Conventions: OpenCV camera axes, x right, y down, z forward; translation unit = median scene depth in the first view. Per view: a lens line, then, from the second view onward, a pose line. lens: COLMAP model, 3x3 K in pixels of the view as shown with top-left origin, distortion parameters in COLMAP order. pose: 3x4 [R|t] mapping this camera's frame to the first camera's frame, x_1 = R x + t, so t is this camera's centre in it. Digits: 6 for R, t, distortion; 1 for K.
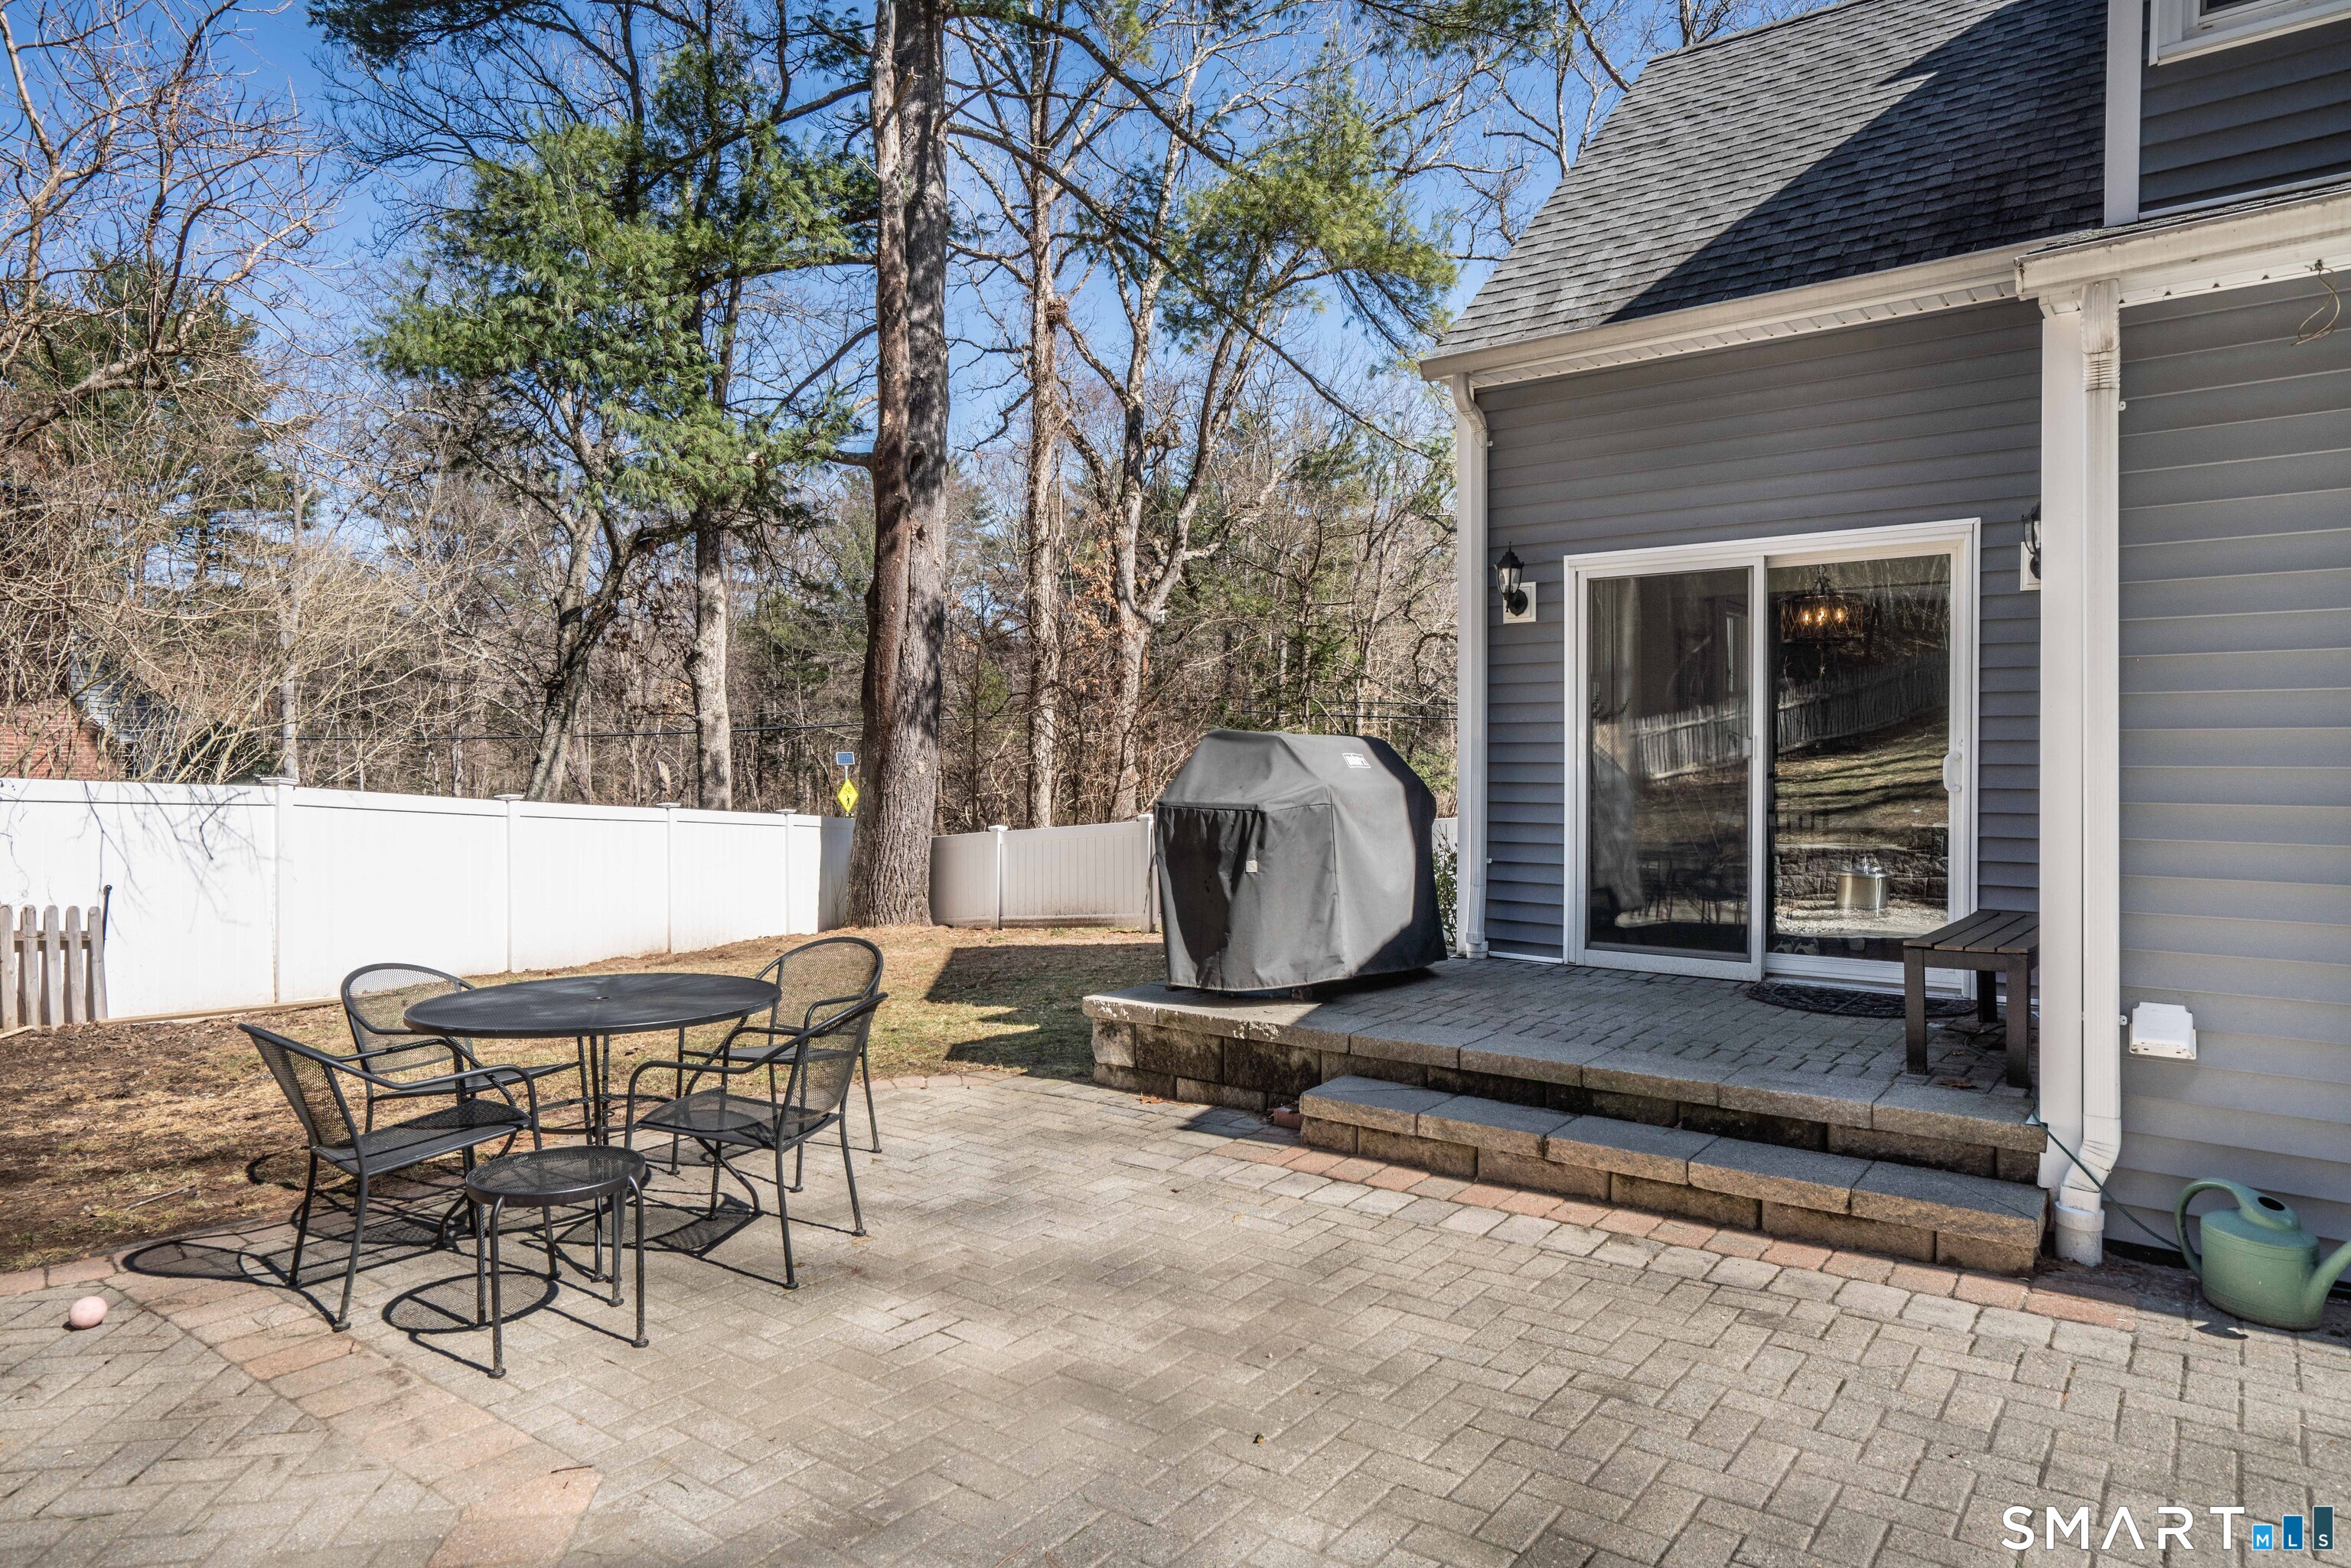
lens RADIAL K [[1435.5, 0, 1175.5], [0, 1435.5, 784.0], [0, 0, 1]] dist [-0.002977, -0.000278]
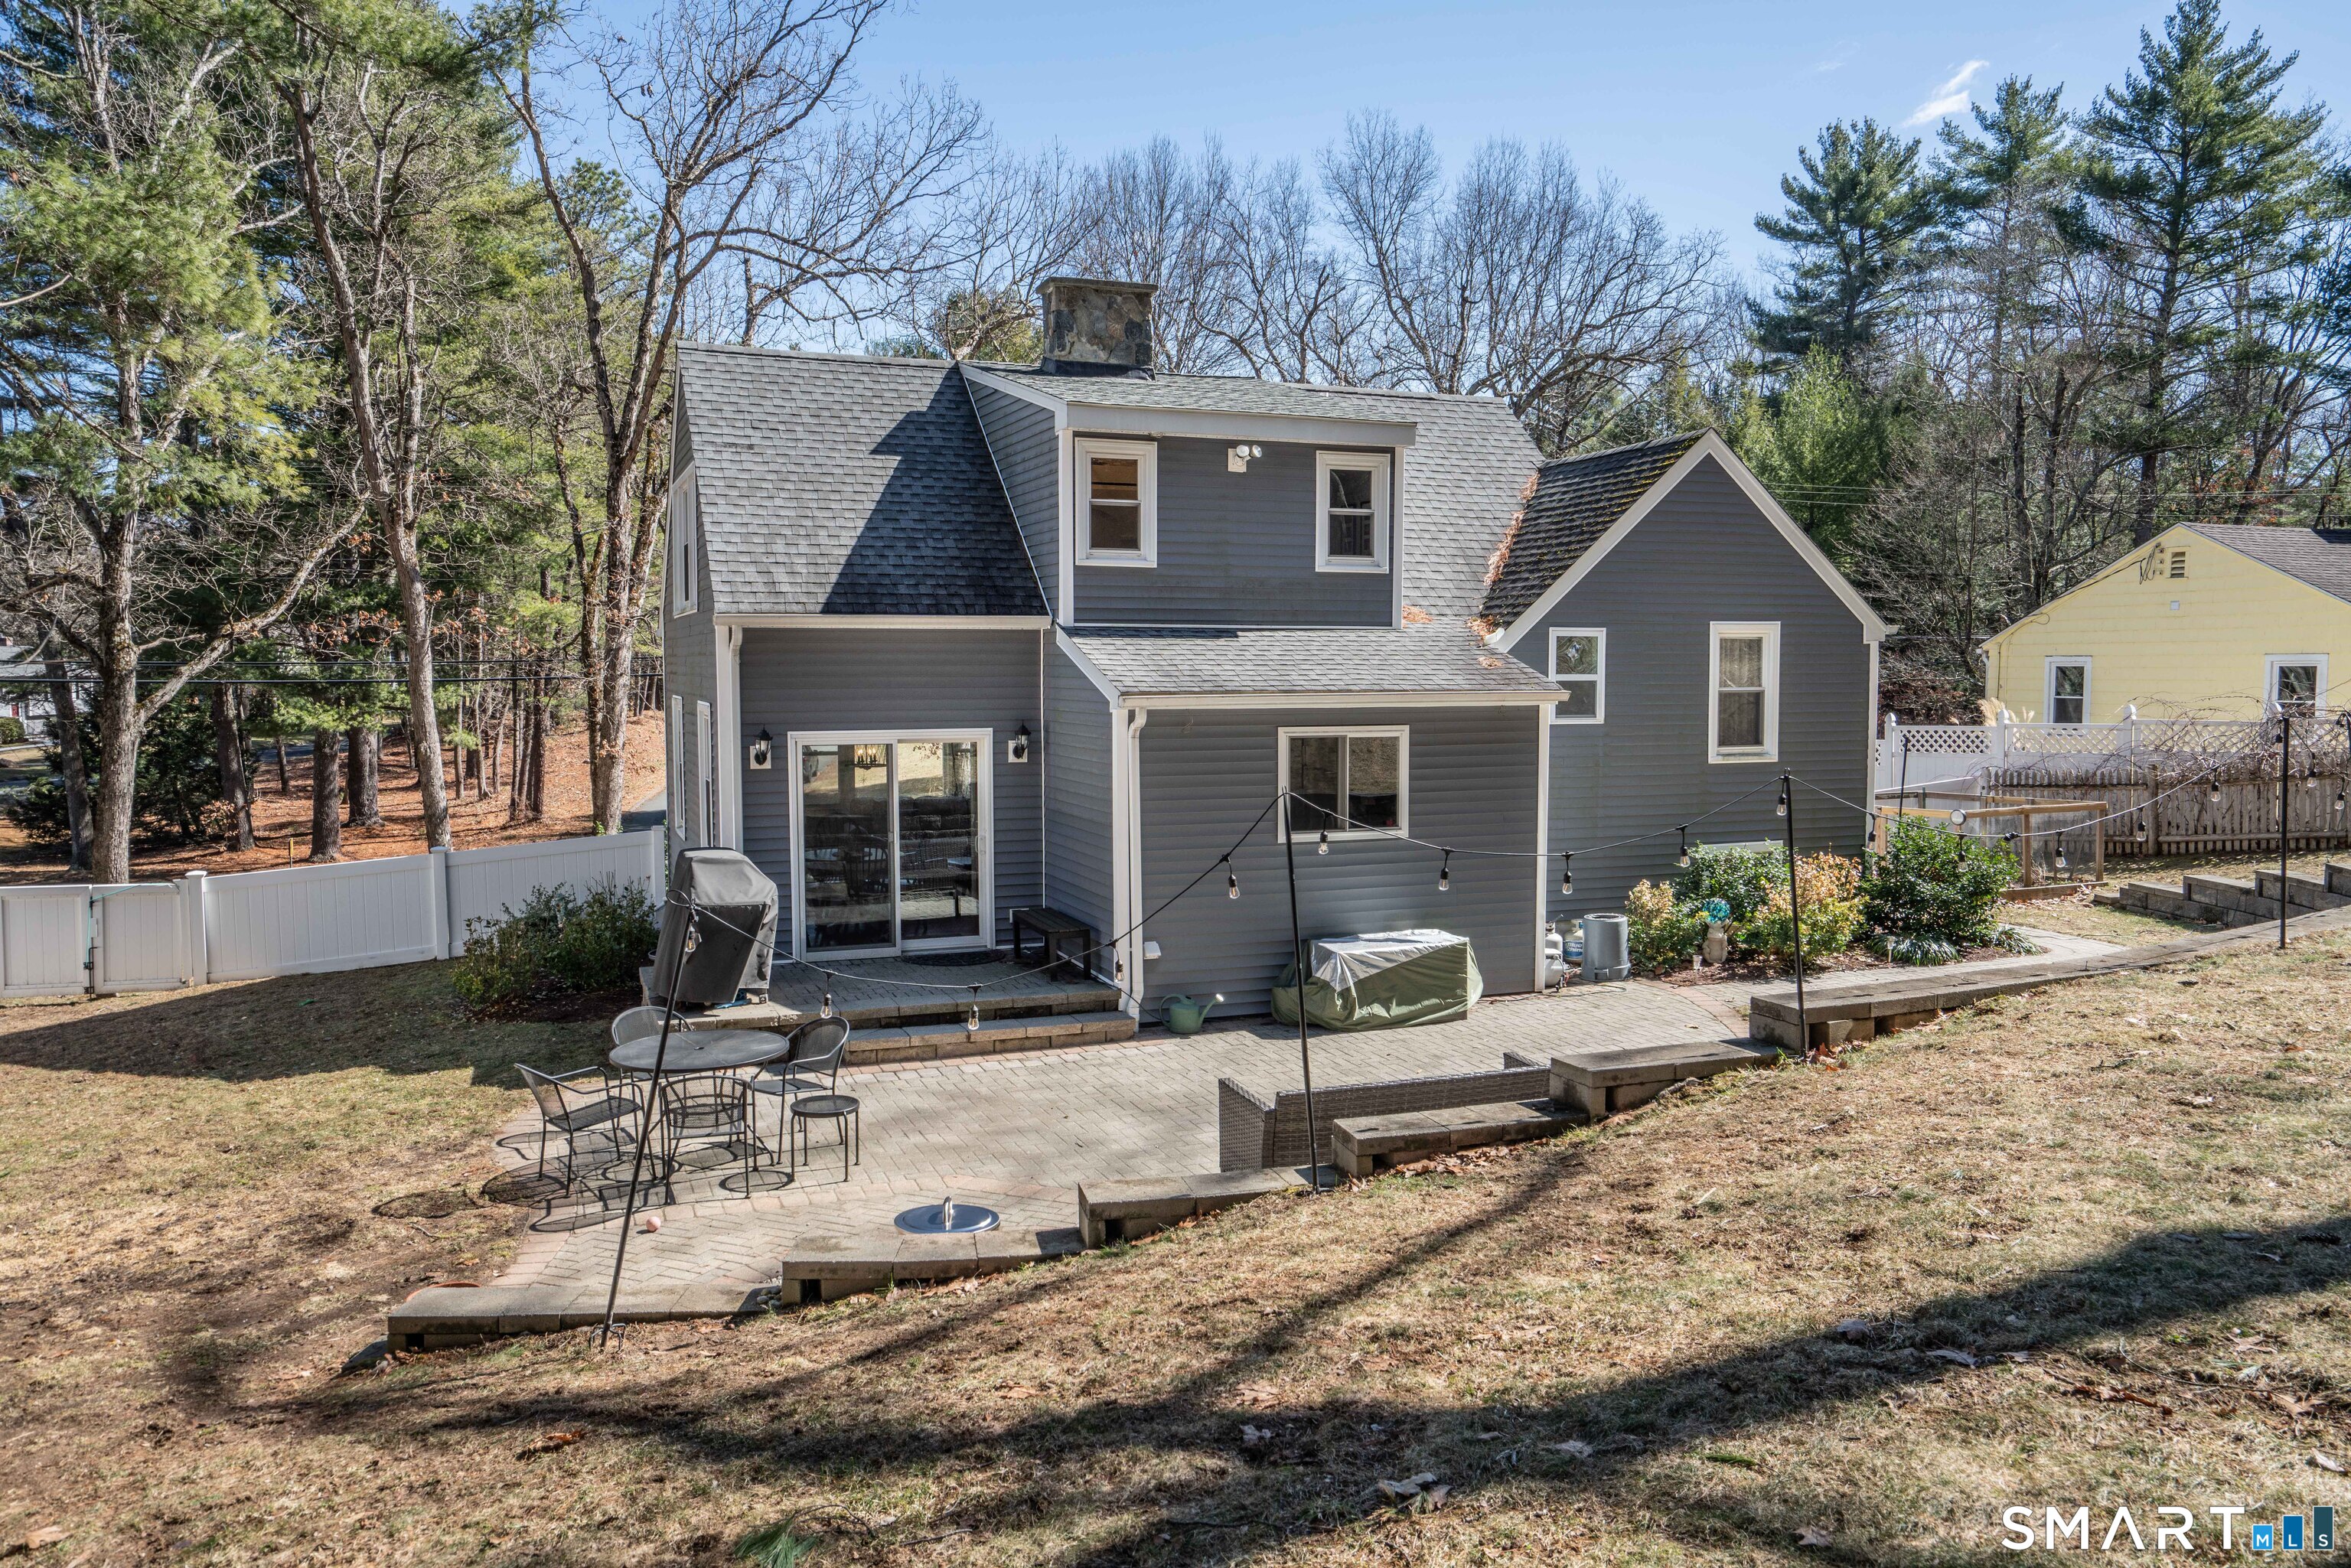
lens RADIAL K [[1682.1, 0, 1190.8], [0, 1682.1, 805.1], [0, 0, 1]] dist [0.002419, 0.031456]
pose [[0.508687, -0.070987, 0.858020, -1.997436], [0.014643, 0.997164, 0.073818, -0.342658], [-0.860827, -0.024987, 0.508284, -0.751884]]
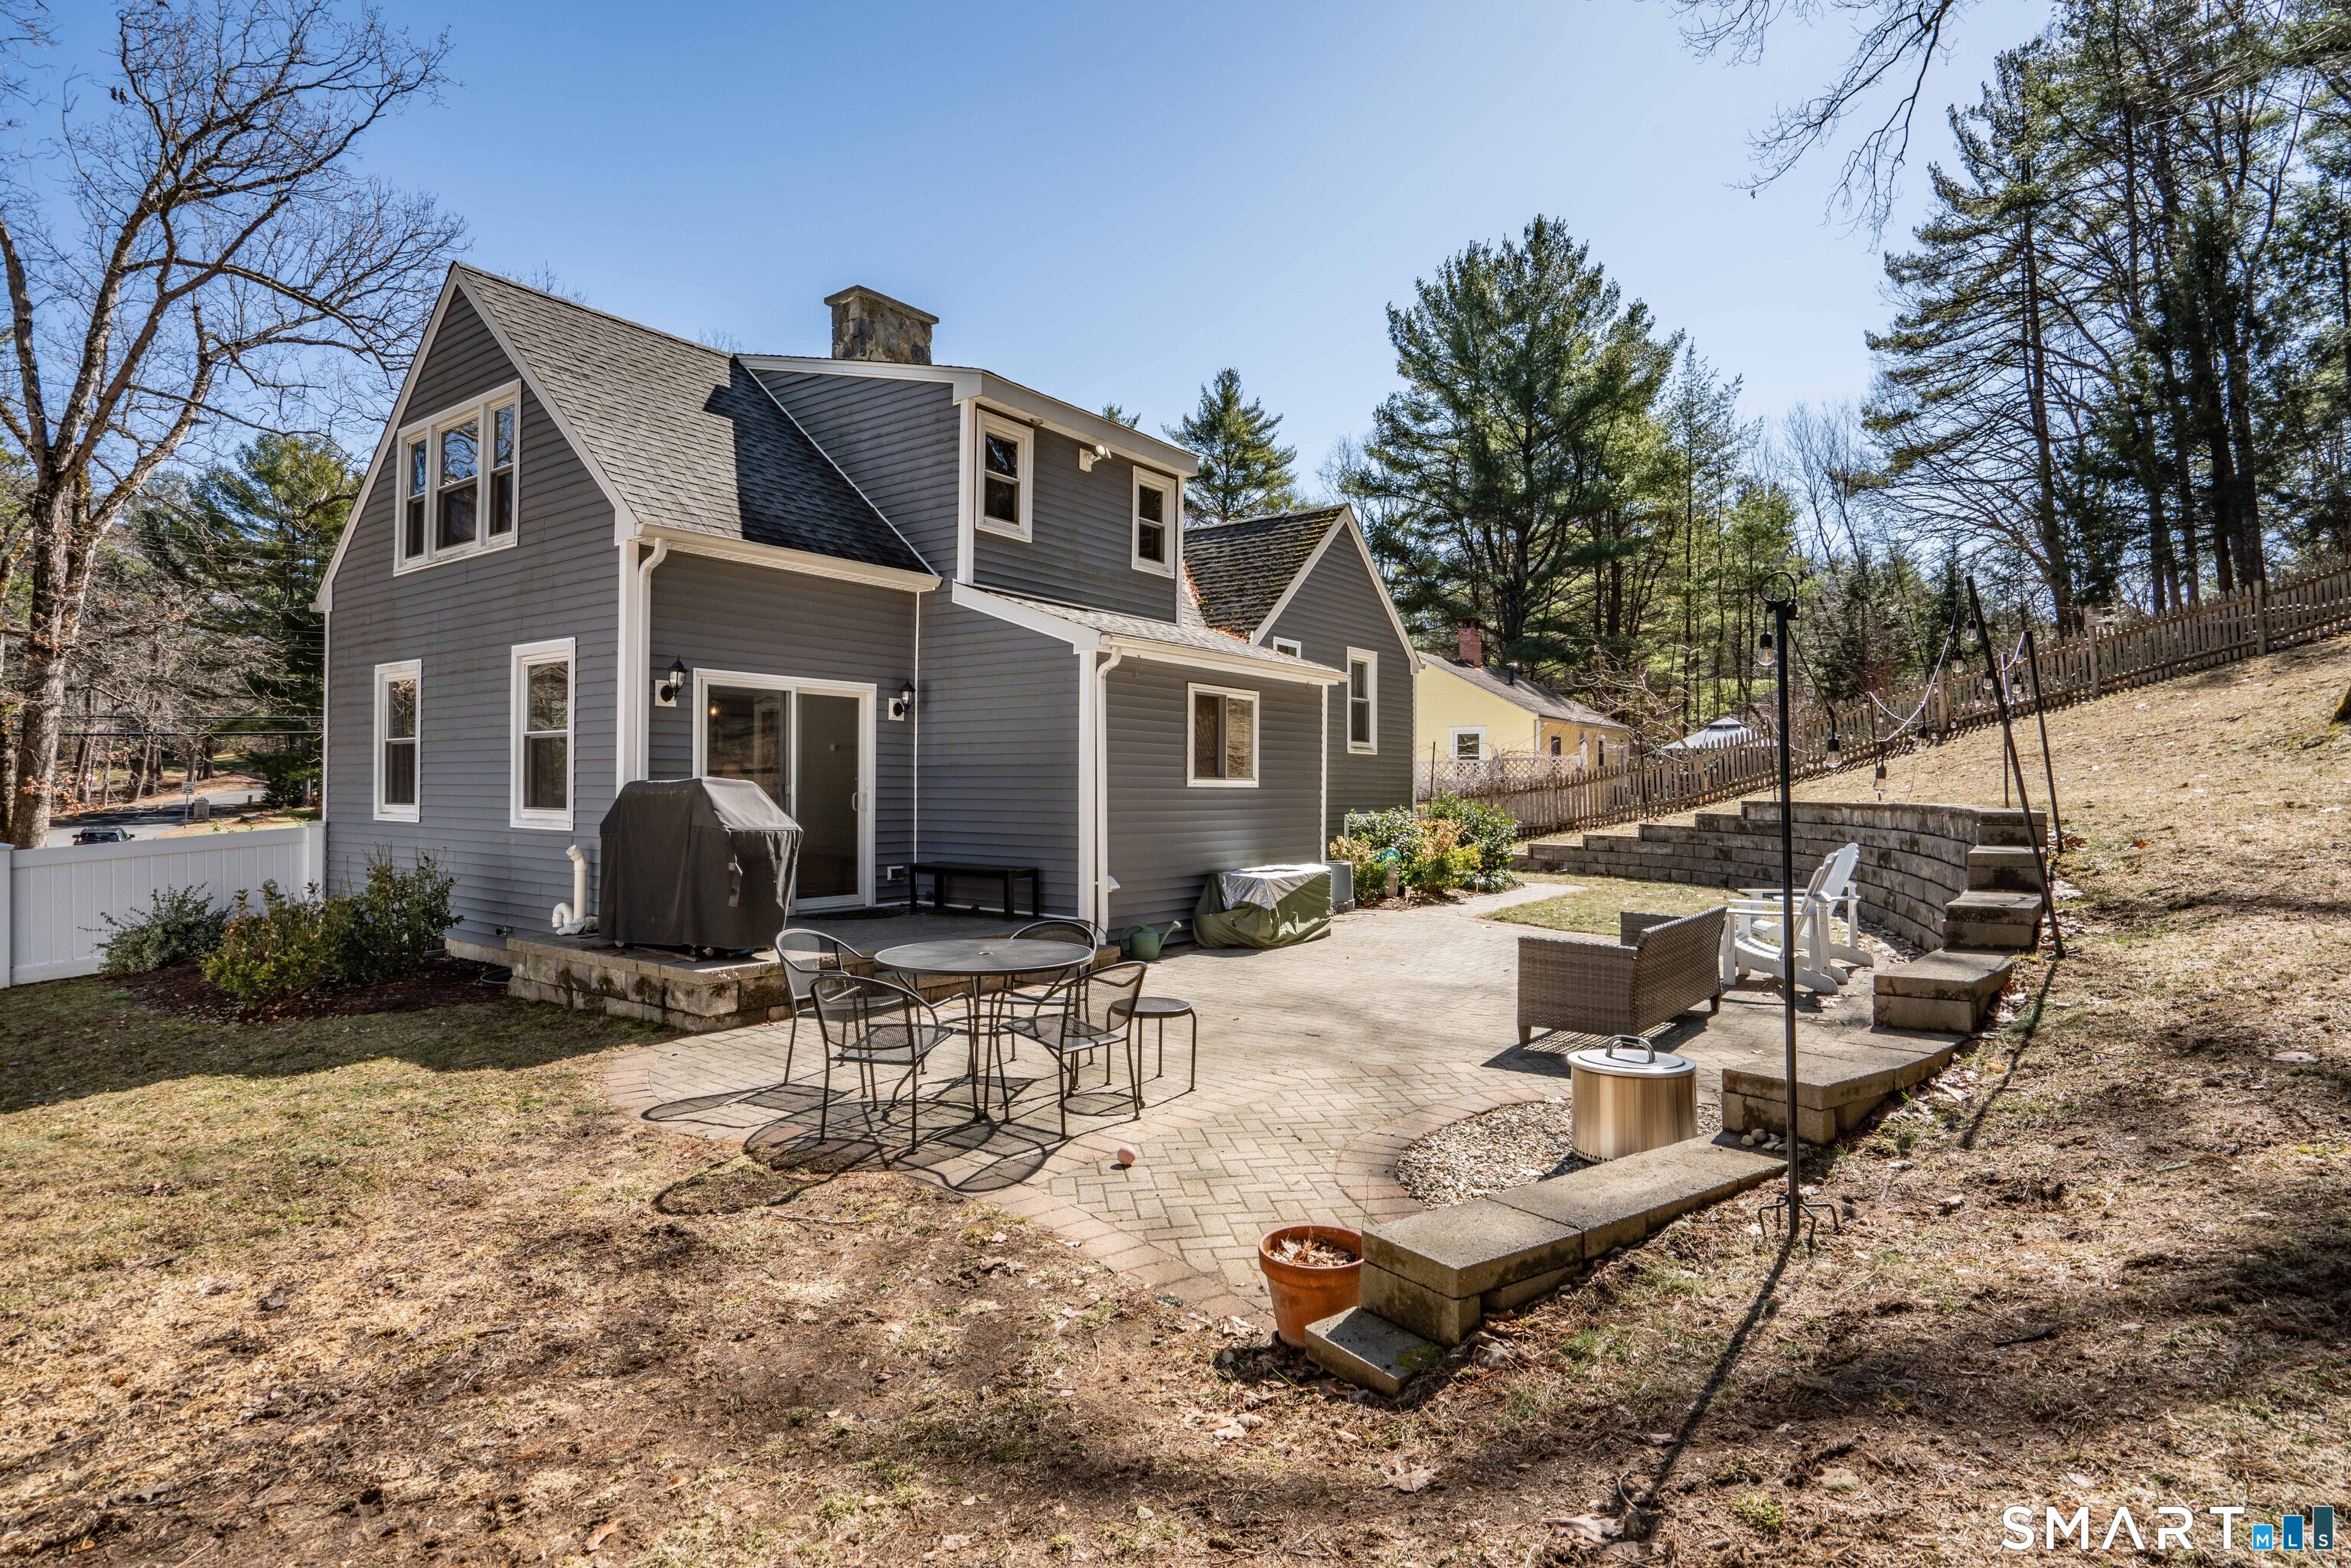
lens RADIAL K [[1197.6, 0, 1175.5], [0, 1197.6, 784.0], [0, 0, 1]] dist [-0.013663, 0.000890]
pose [[-0.026247, 0.005135, 0.999642, -1.708174], [0.010767, 0.999930, -0.004854, -0.028566], [-0.999597, 0.010636, -0.026301, 0.804798]]
